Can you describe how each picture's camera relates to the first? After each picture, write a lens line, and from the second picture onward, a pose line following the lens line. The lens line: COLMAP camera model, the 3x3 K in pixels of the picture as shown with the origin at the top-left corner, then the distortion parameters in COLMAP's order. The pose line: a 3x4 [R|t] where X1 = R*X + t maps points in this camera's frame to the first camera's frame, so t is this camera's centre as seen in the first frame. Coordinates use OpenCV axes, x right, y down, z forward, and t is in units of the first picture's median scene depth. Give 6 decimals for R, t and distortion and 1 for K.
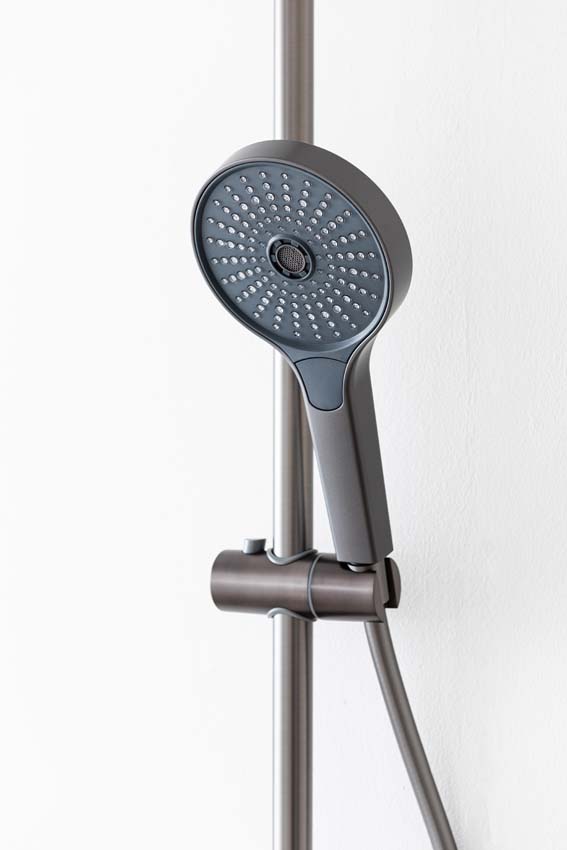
lens RADIAL K [[1745.1, 0, 283.5], [0, 1745.1, 425.0], [0, 0, 1]] dist [-0.073532, 0.146778]
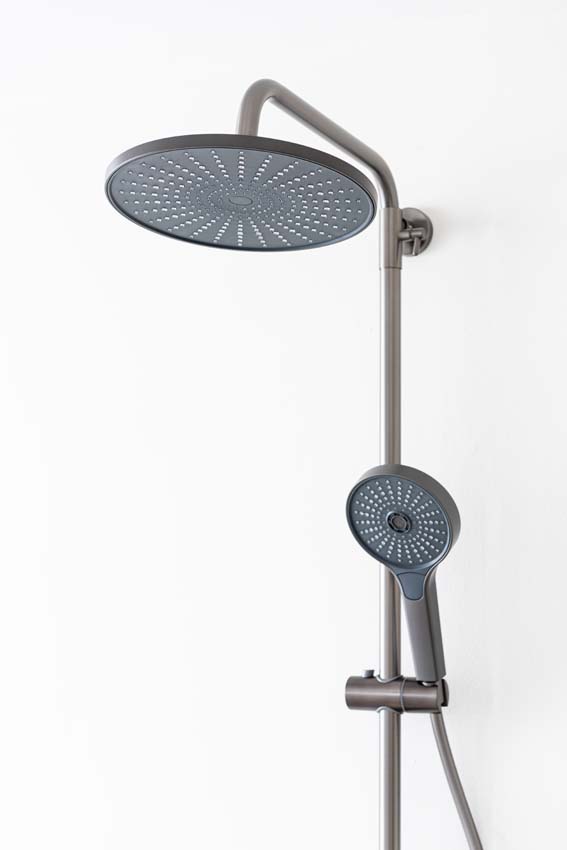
lens RADIAL K [[1745.1, 0, 283.5], [0, 1745.1, 425.0], [0, 0, 1]] dist [-0.073532, 0.146778]
pose [[0.999434, 0.010955, 0.031810, -0.184323], [-0.007422, 0.994002, -0.109112, 0.010818], [-0.032814, 0.108814, 0.993520, -0.936593]]
